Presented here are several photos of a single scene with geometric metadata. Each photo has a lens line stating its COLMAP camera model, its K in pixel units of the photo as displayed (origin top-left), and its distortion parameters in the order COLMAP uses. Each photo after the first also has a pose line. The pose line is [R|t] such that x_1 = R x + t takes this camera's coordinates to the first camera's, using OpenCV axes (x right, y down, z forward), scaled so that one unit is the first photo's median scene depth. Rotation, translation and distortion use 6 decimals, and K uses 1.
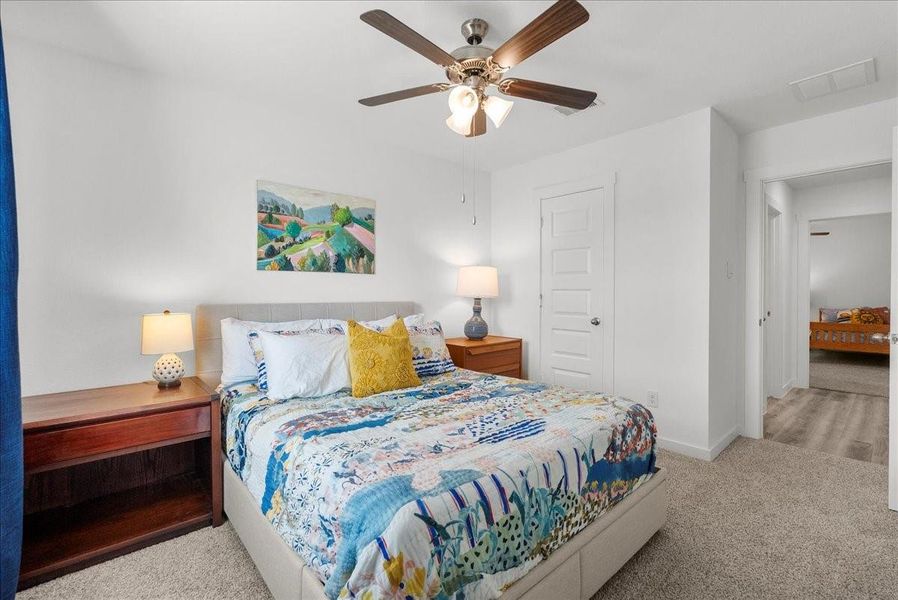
lens RADIAL K [[393.7, 0, 449.1], [0, 393.7, 297.9], [0, 0, 1]] dist [-0.004657, -0.000190]
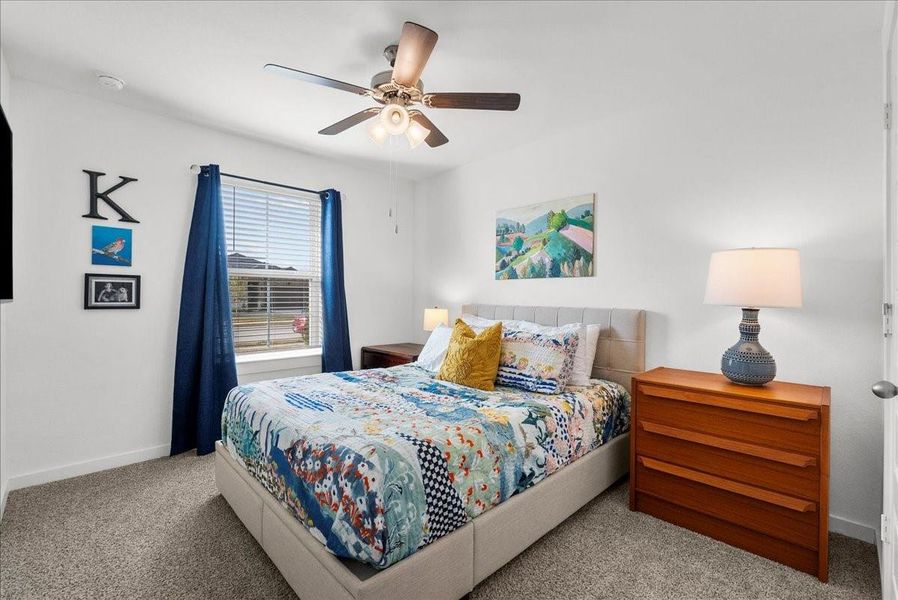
lens RADIAL K [[393.7, 0, 449.1], [0, 393.7, 297.9], [0, 0, 1]] dist [-0.004657, -0.000190]
pose [[0.057931, -0.000155, -0.998321, 0.730341], [-0.021961, 0.999758, -0.001429, -0.004787], [0.998079, 0.022007, 0.057914, 0.686481]]
